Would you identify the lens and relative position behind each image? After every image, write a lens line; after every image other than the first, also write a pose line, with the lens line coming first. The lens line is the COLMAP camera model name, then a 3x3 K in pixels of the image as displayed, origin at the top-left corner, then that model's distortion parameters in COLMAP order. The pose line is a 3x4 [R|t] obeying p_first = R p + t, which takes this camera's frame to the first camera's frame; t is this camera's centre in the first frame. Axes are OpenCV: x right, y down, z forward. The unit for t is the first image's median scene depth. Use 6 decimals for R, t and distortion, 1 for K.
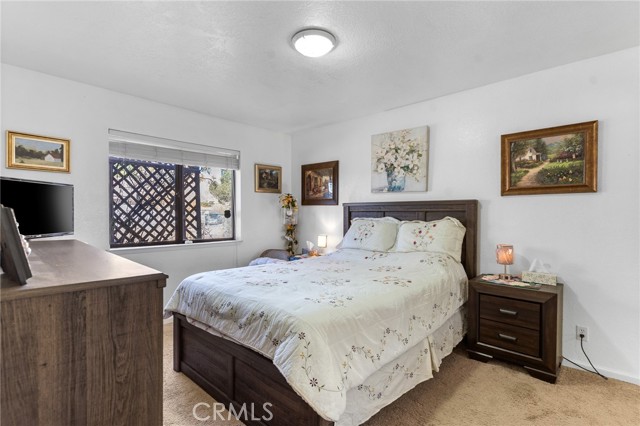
lens RADIAL K [[309.3, 0, 320.5], [0, 309.3, 212.6], [0, 0, 1]] dist [-0.001972, 0.002210]
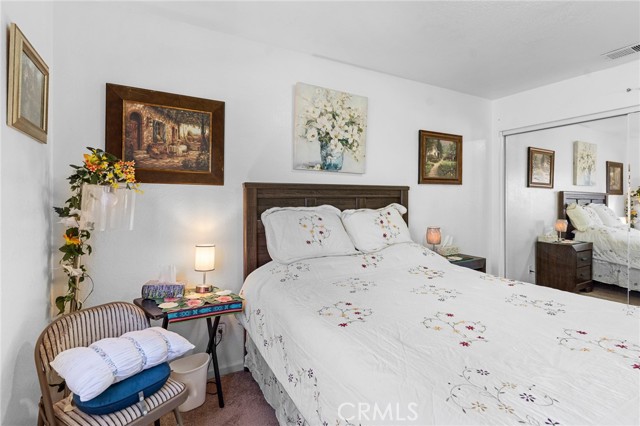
lens RADIAL K [[309.3, 0, 314.8], [0, 309.3, 196.6], [0, 0, 1]] dist [-0.001972, 0.002210]
pose [[0.310421, 0.009196, 0.950555, -0.478348], [0.003706, 0.999934, -0.010884, 0.001959], [-0.950592, 0.006901, 0.310366, 0.814994]]
